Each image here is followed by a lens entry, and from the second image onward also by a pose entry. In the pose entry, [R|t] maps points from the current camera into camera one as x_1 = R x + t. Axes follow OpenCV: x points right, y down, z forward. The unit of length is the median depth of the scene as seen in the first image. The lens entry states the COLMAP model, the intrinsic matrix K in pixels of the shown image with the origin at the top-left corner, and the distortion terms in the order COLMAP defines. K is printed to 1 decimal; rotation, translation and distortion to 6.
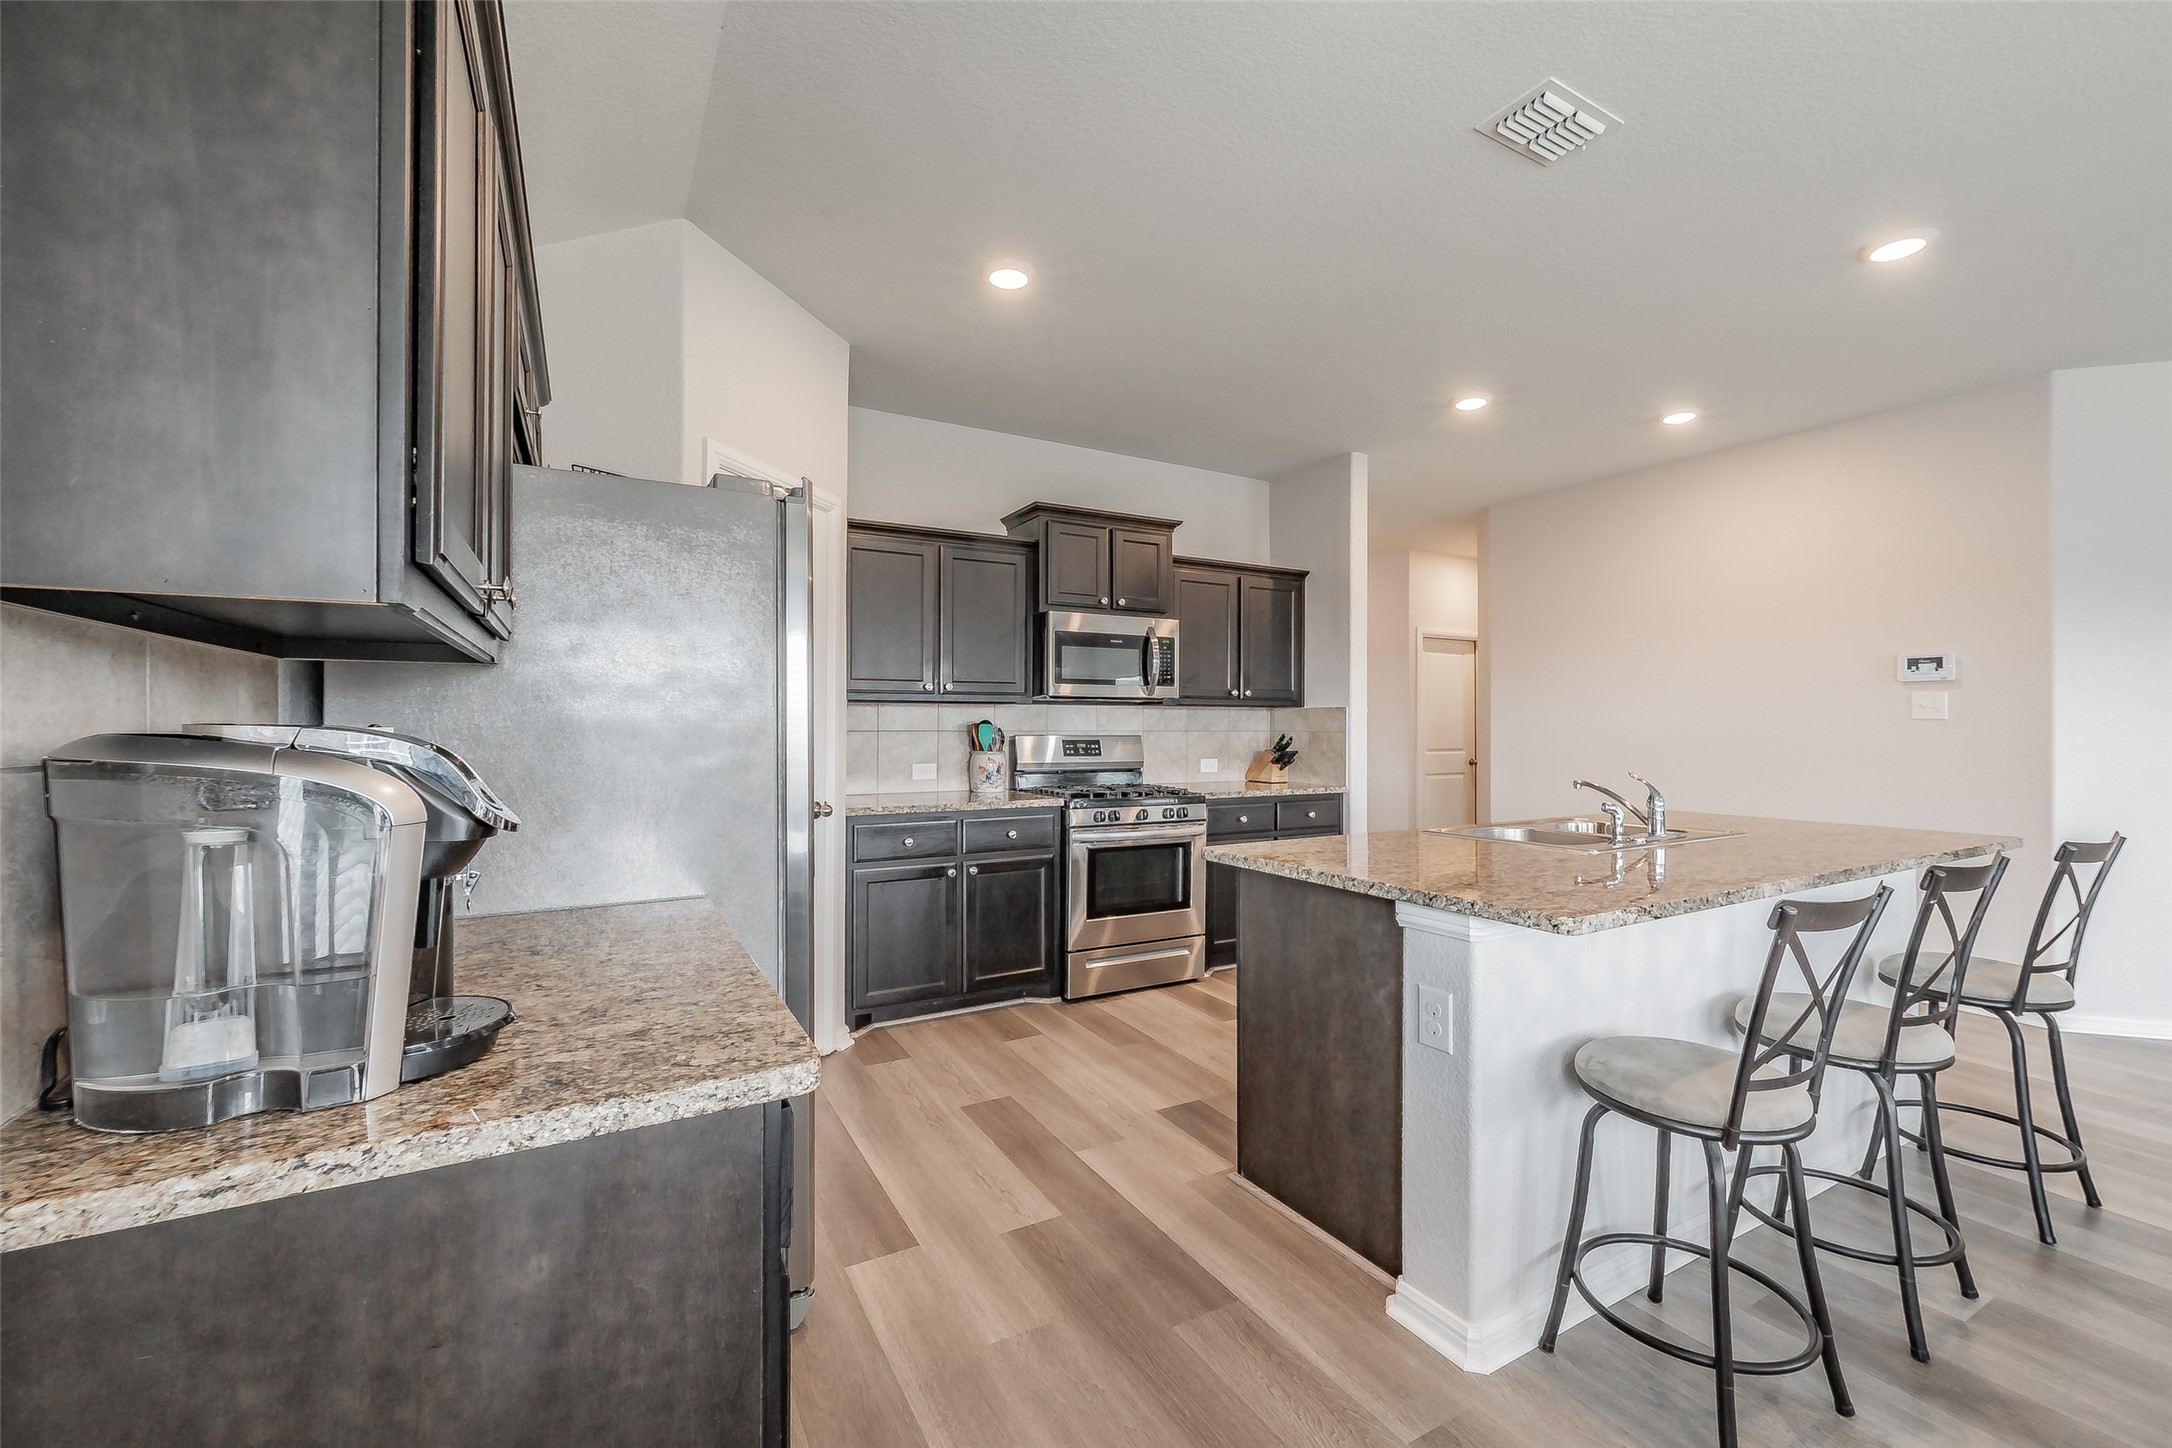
lens RADIAL K [[870.2, 0, 1064.2], [0, 870.2, 726.4], [0, 0, 1]] dist [-0.000342, 0.000235]
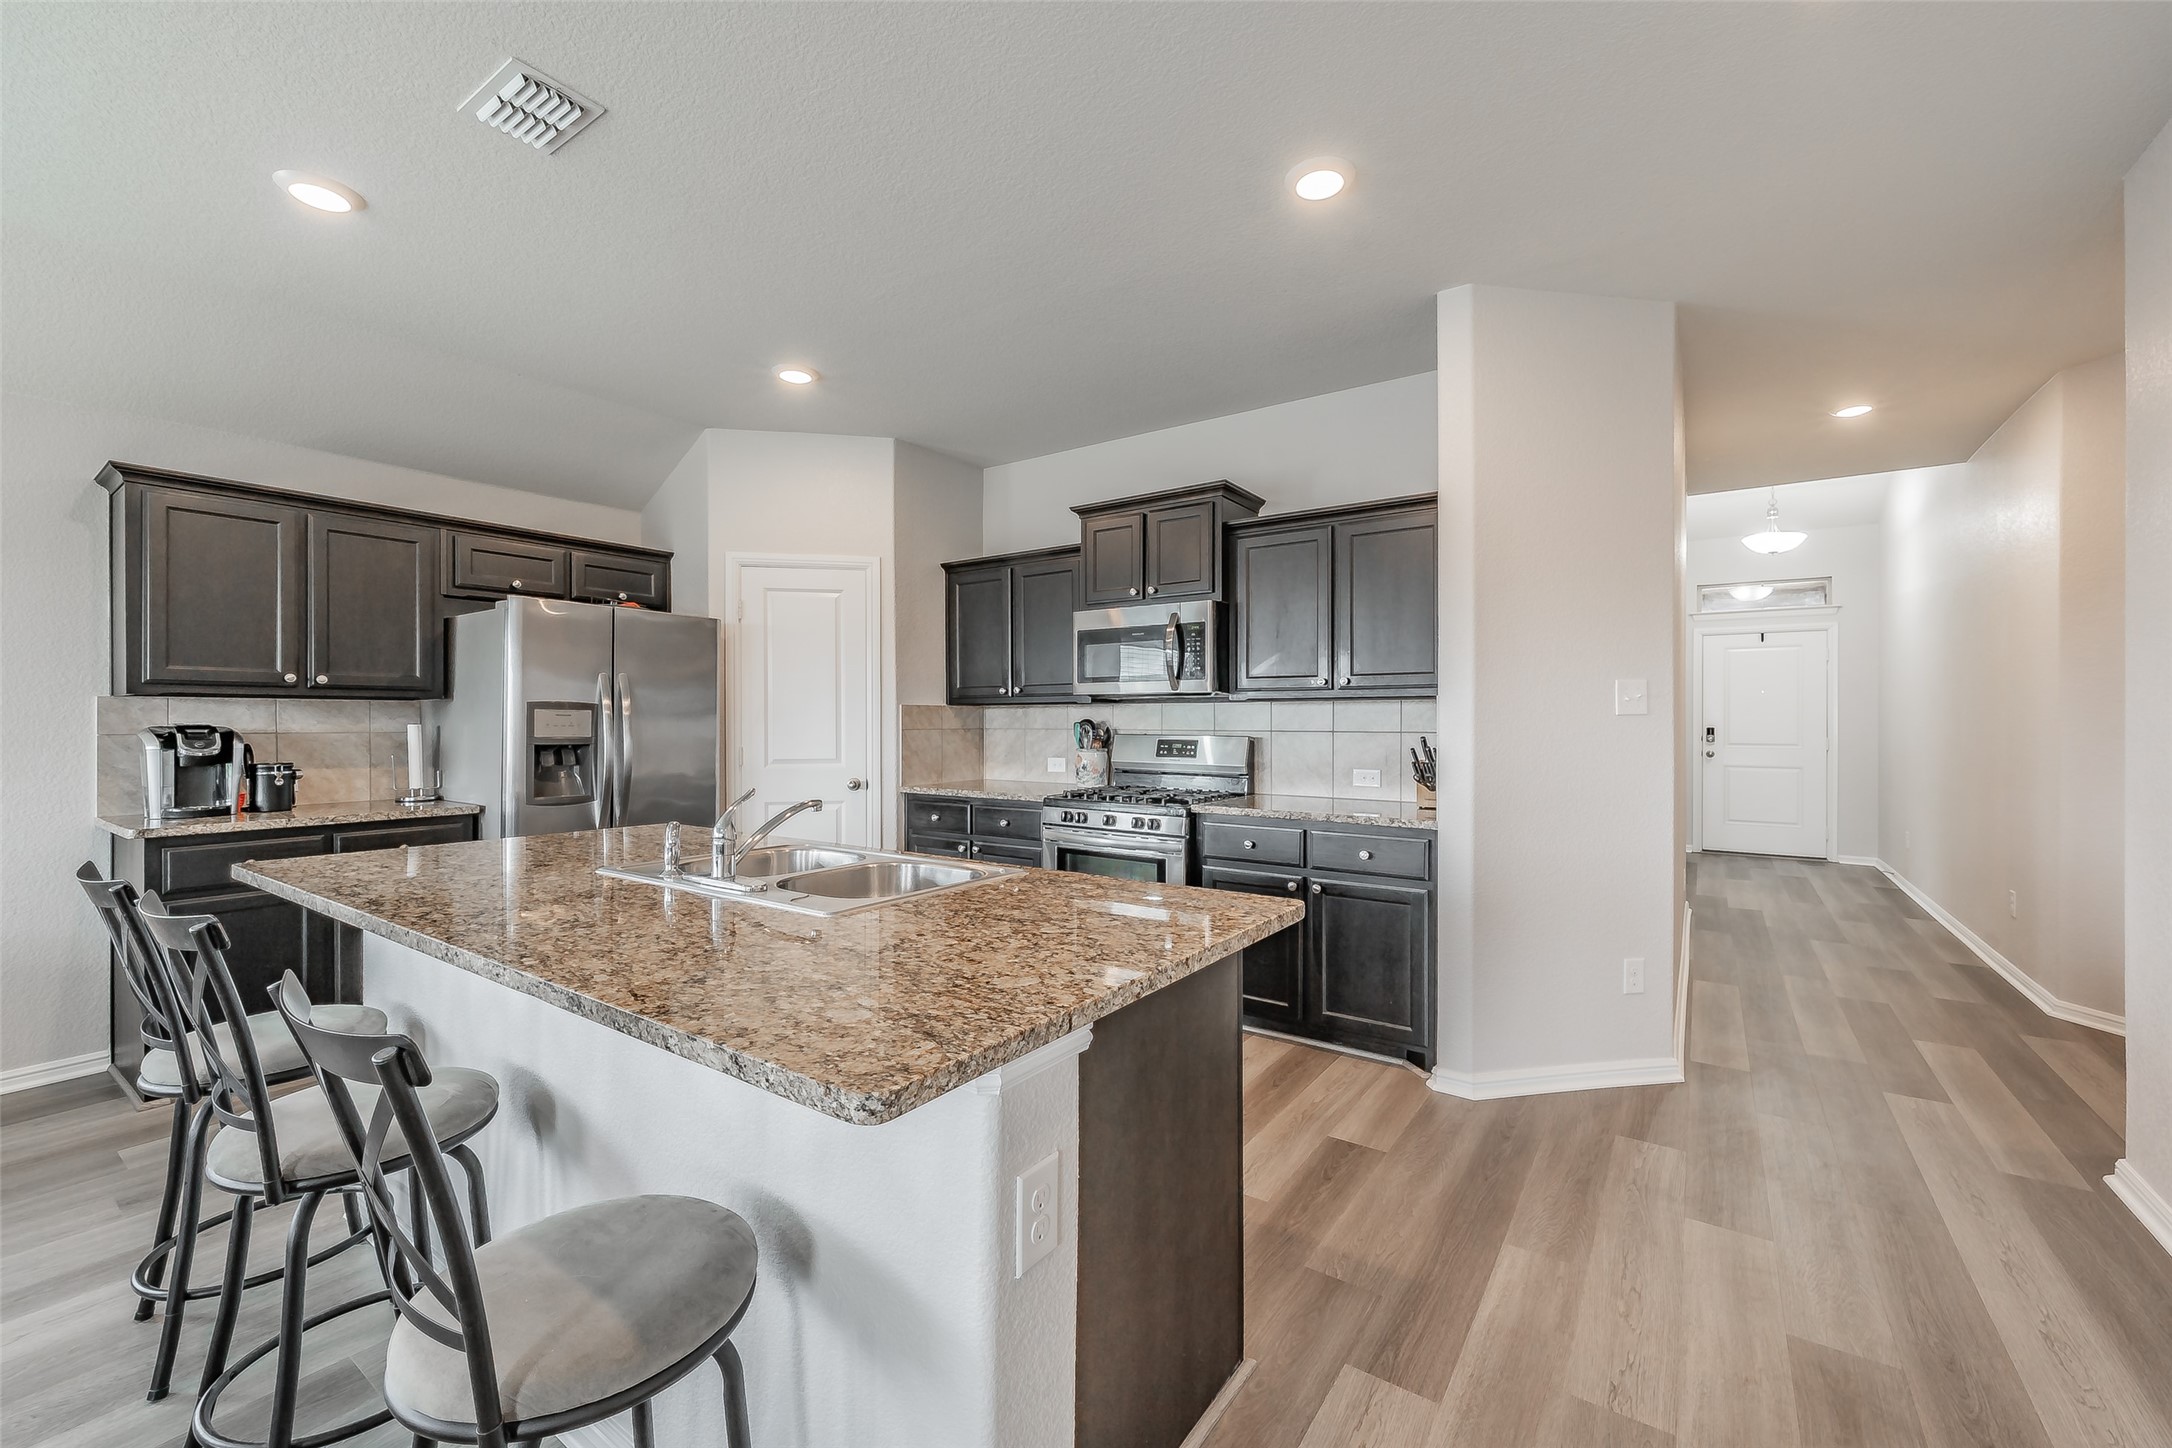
lens RADIAL K [[870.2, 0, 1131.0], [0, 870.2, 718.0], [0, 0, 1]] dist [-0.000342, 0.000235]
pose [[0.461085, -0.000930, -0.887355, 0.856982], [-0.002107, 0.999995, -0.002143, -0.006088], [0.887353, 0.002857, 0.461081, 0.550401]]
